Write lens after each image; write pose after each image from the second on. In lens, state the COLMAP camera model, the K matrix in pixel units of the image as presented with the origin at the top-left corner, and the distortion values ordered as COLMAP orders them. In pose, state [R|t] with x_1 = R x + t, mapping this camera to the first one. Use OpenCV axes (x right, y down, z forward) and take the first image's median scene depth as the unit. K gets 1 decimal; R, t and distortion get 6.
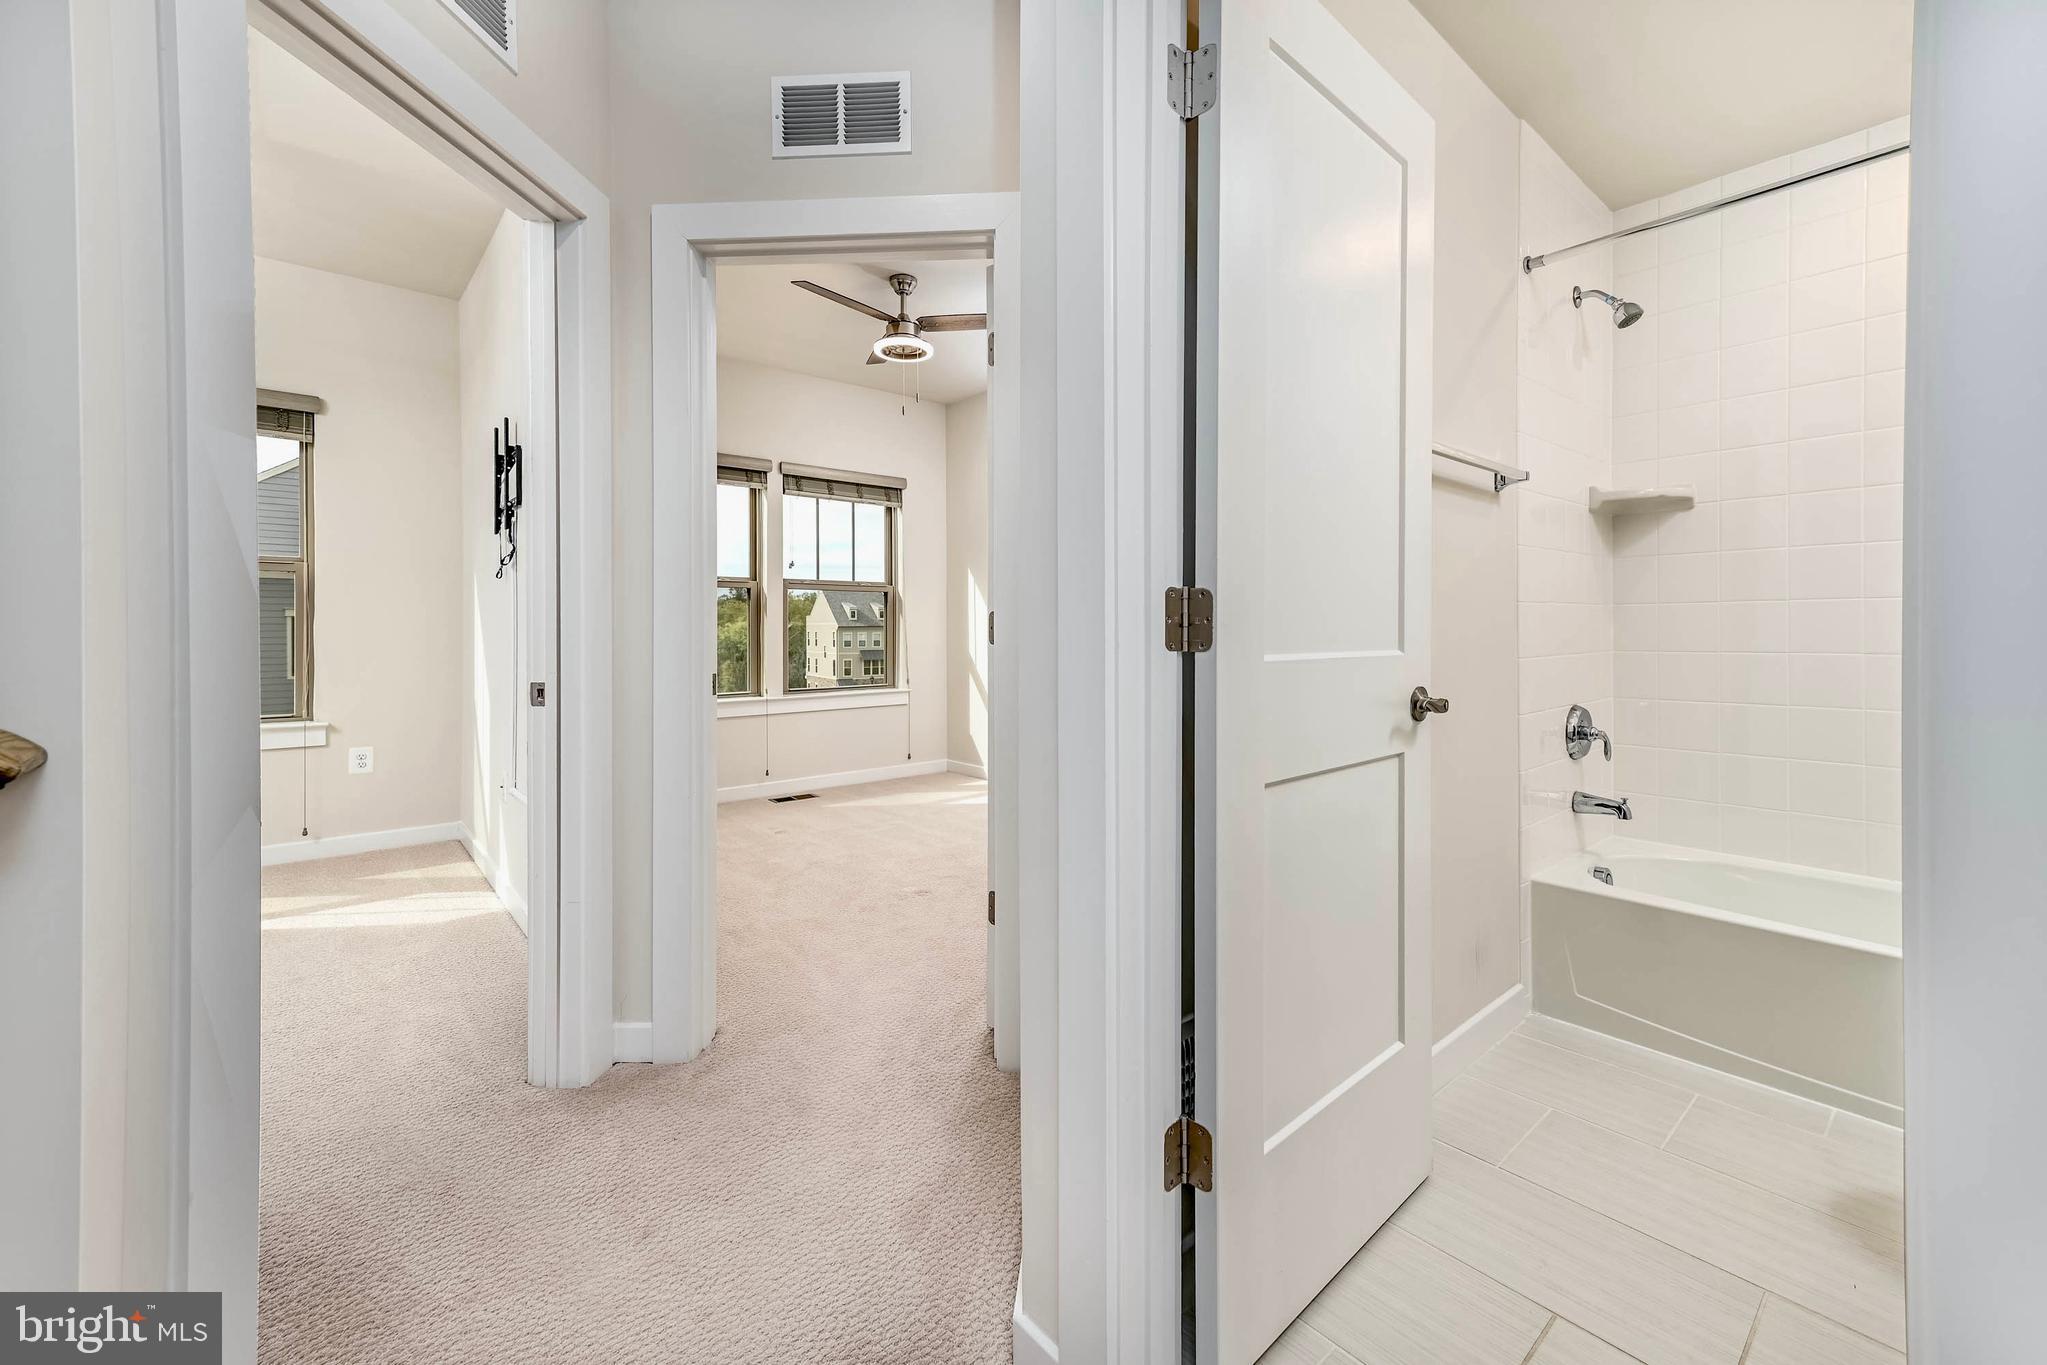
lens RADIAL K [[828.2, 0, 1071.9], [0, 828.2, 631.7], [0, 0, 1]] dist [0.023678, -0.000795]
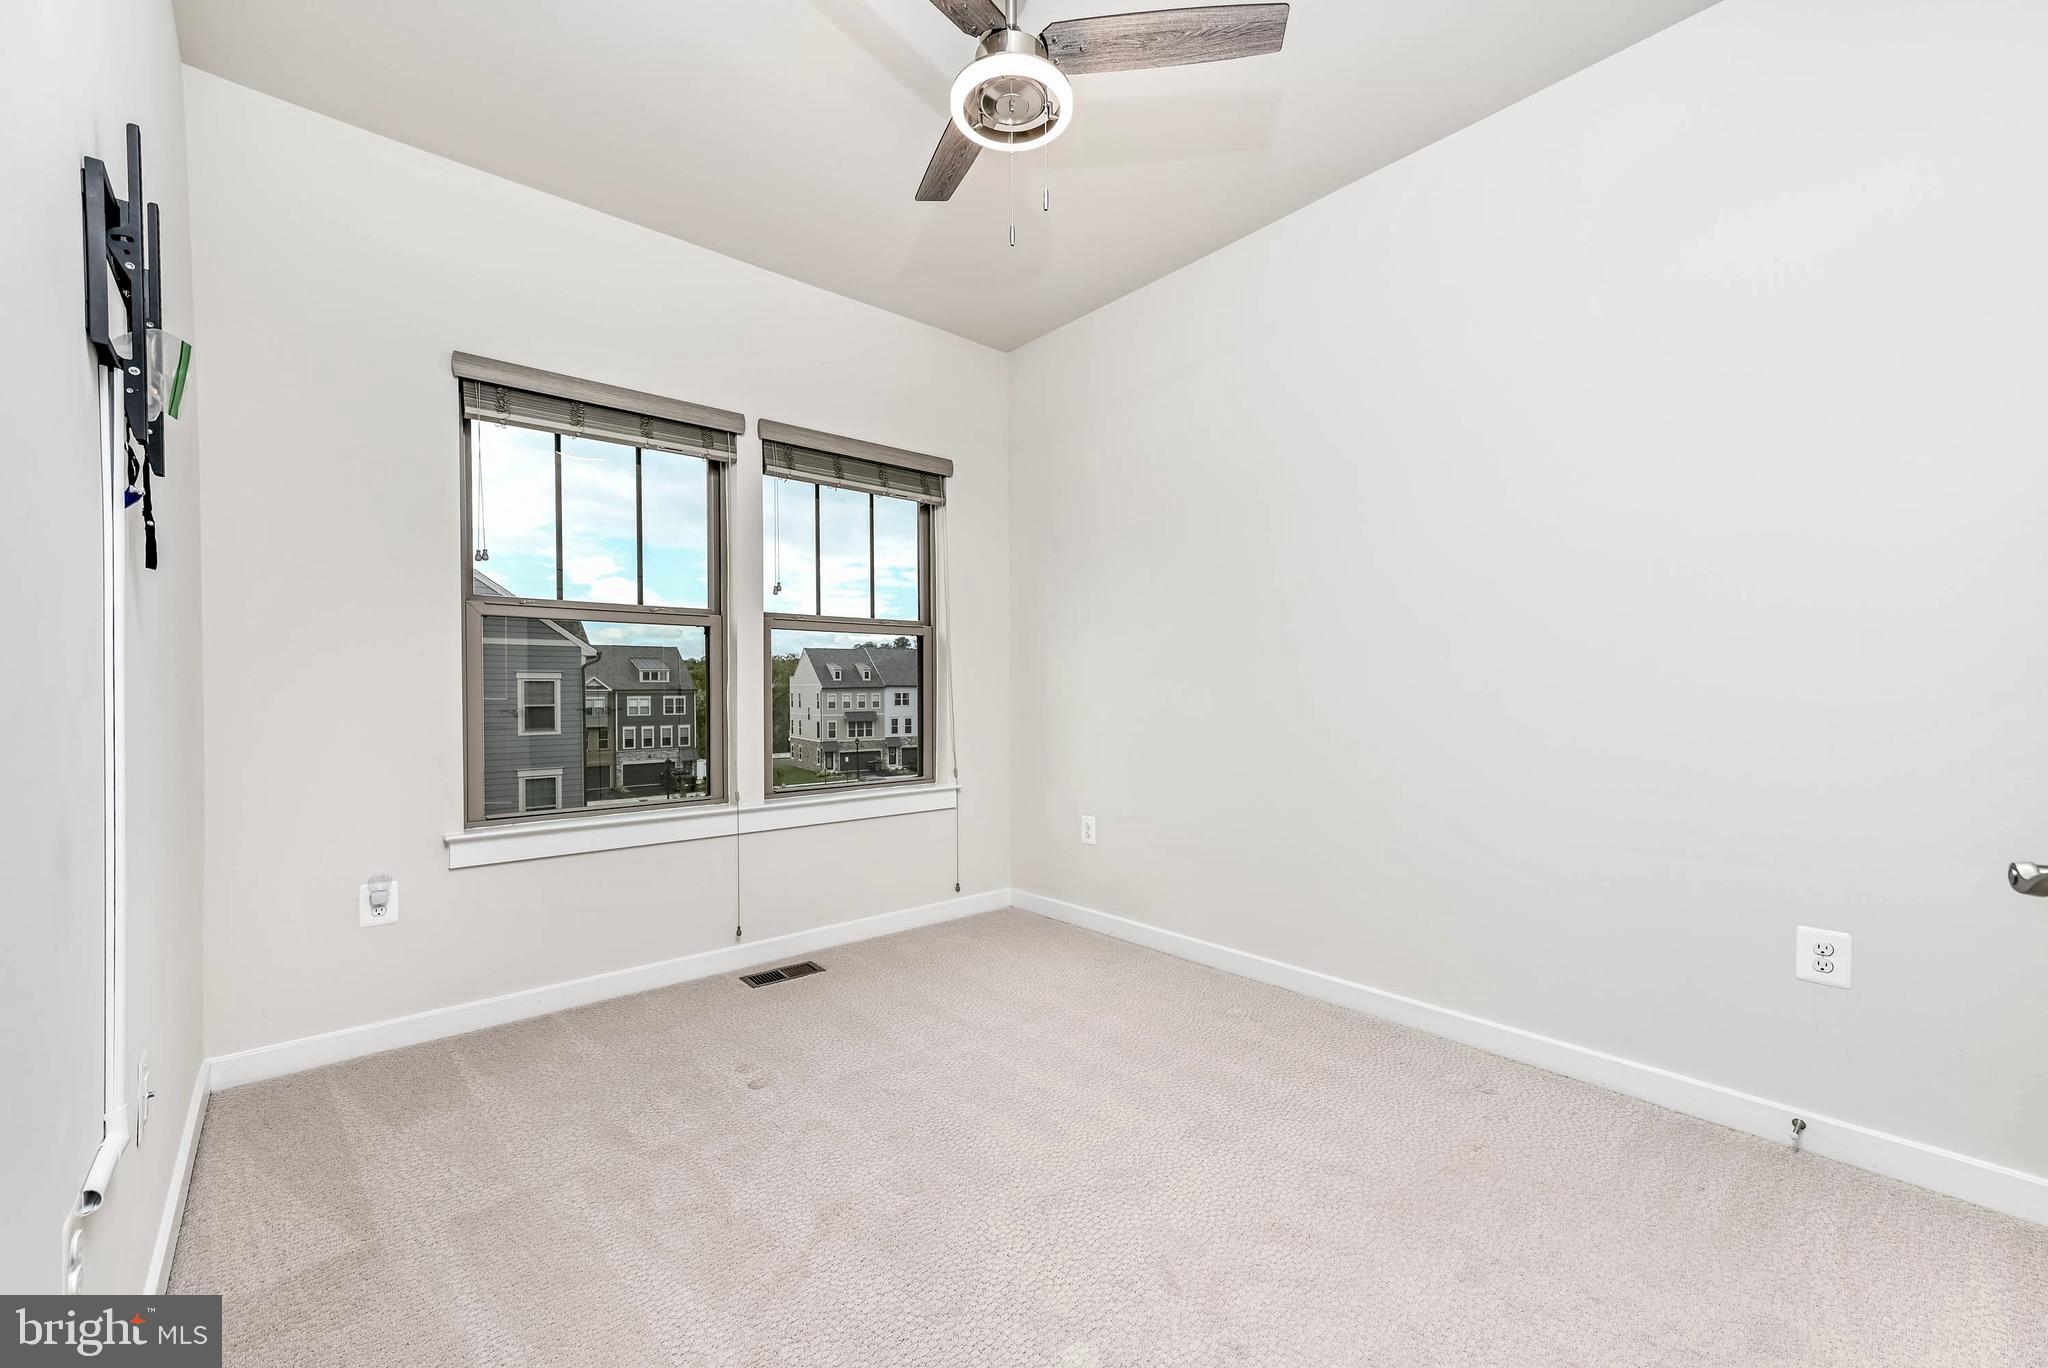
lens RADIAL K [[828.6, 0, 1033.3], [0, 828.6, 690.8], [0, 0, 1]] dist [0.023678, -0.000795]
pose [[0.999716, -0.003745, -0.023520, -0.119959], [0.003717, 0.999992, -0.001197, -0.002765], [0.023524, 0.001109, 0.999723, 0.348883]]
